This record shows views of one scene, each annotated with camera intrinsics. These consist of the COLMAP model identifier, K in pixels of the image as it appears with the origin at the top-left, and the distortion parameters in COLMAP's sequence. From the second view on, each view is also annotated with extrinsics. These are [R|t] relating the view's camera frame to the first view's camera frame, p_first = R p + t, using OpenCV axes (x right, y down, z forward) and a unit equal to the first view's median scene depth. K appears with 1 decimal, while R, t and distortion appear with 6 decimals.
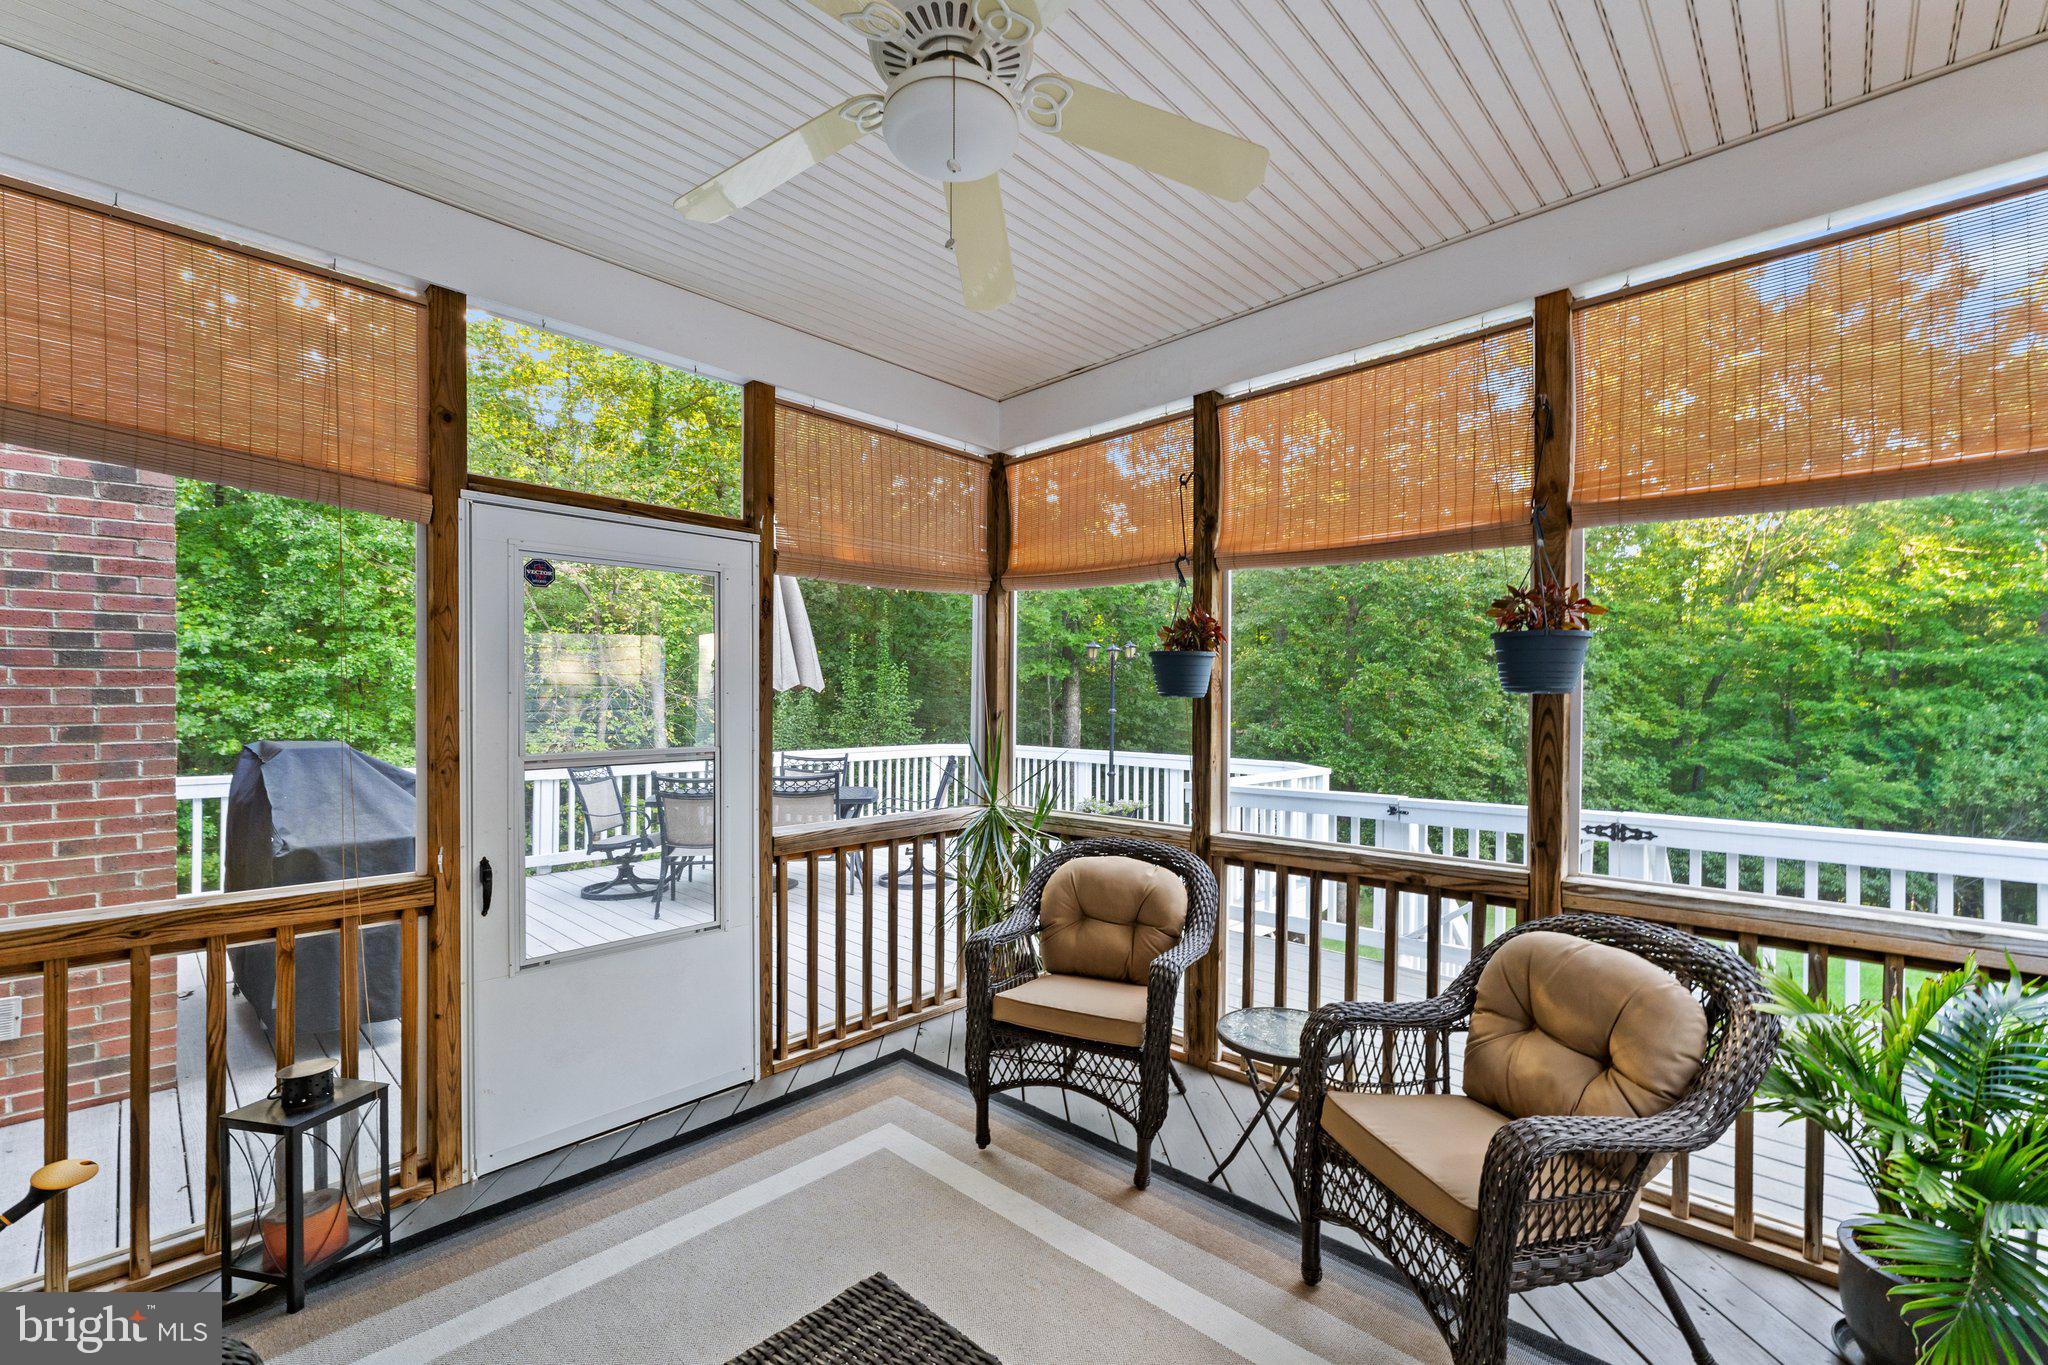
lens RADIAL K [[844.0, 0, 1033.0], [0, 844.0, 712.0], [0, 0, 1]] dist [-0.002010, -0.000723]
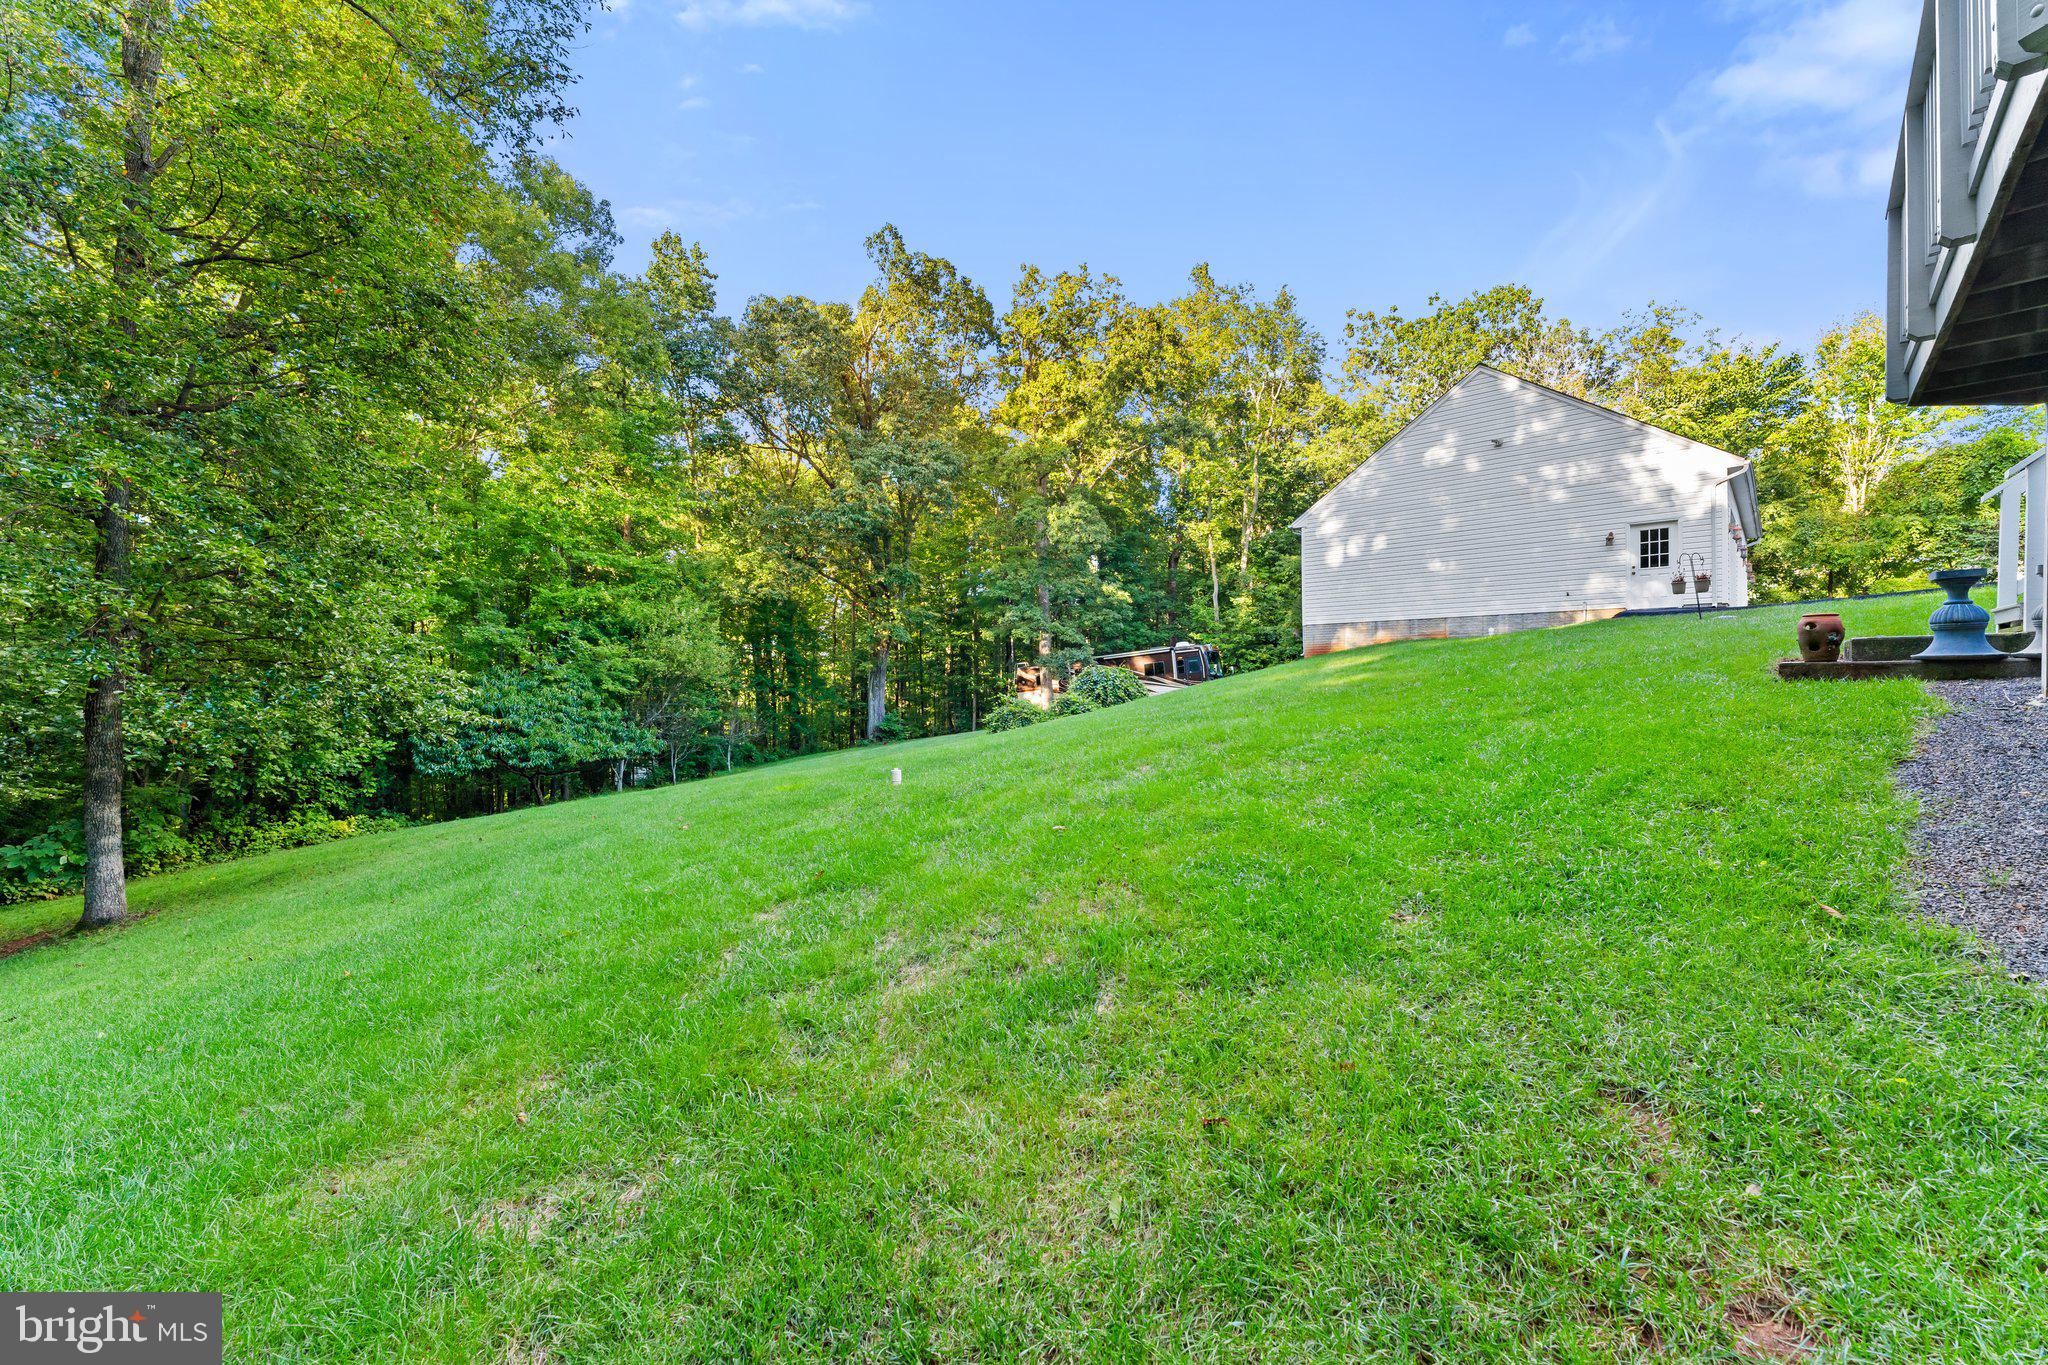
lens RADIAL K [[816.1, 0, 1025.2], [0, 816.1, 687.6], [0, 0, 1]] dist [0.000083, -0.000117]
pose [[-0.031772, -0.008436, 0.999460, -0.112415], [0.021847, 0.999720, 0.009133, 0.139908], [-0.999256, 0.022125, -0.031579, 0.562014]]
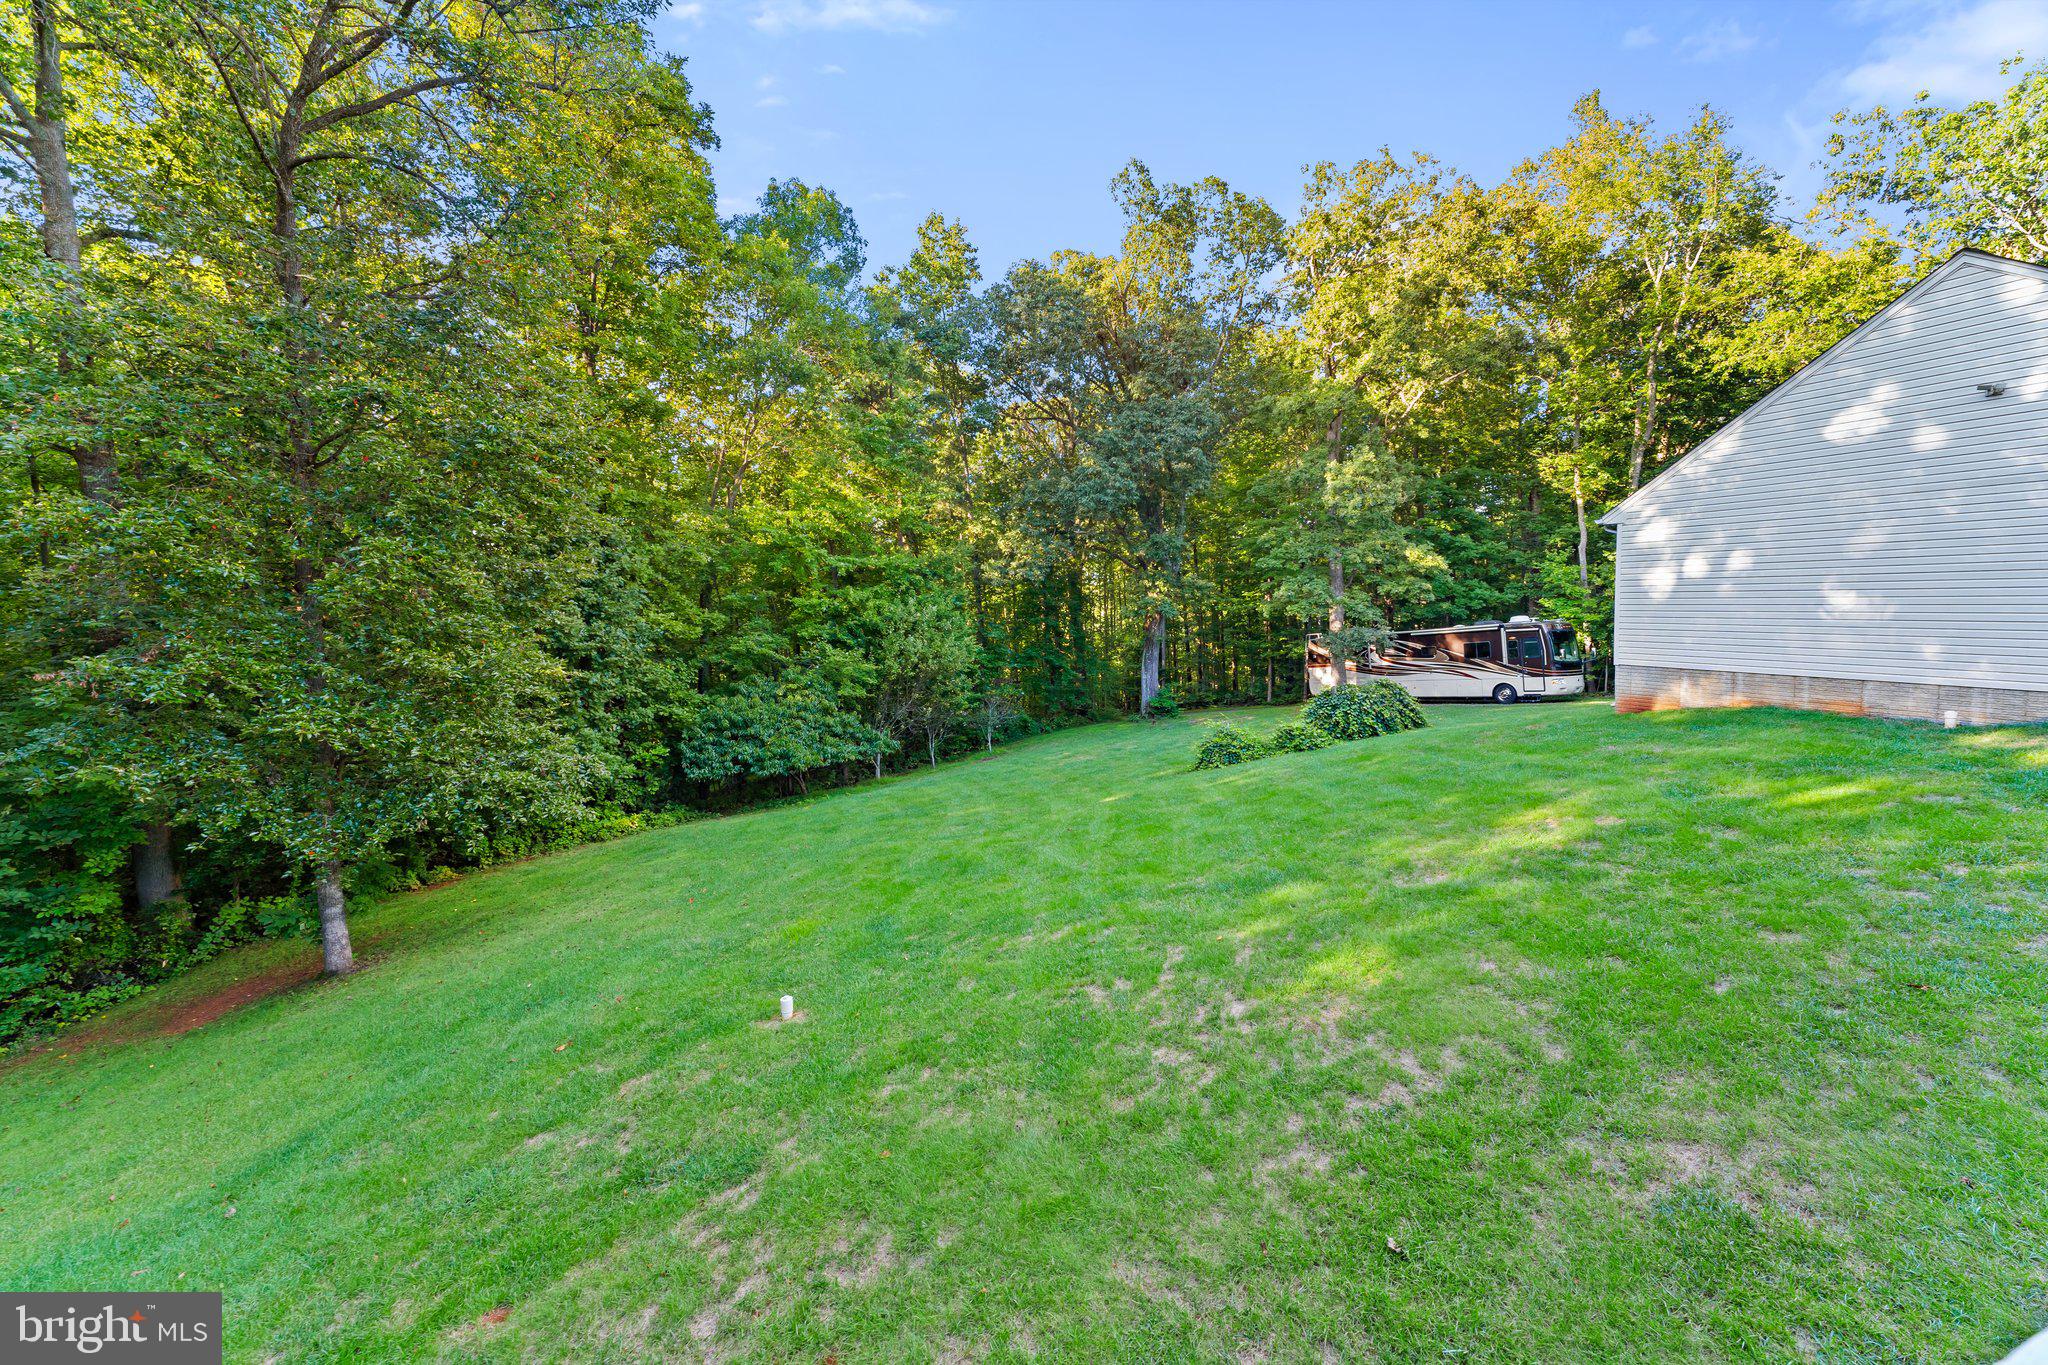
lens RADIAL K [[812.4, 0, 1032.6], [0, 812.4, 669.2], [0, 0, 1]] dist [-0.001476, -0.000102]
pose [[0.400098, -0.091711, 0.911872, 0.062930], [0.031986, 0.995772, 0.086115, -0.001626], [-0.915914, -0.005287, 0.401340, 0.351016]]
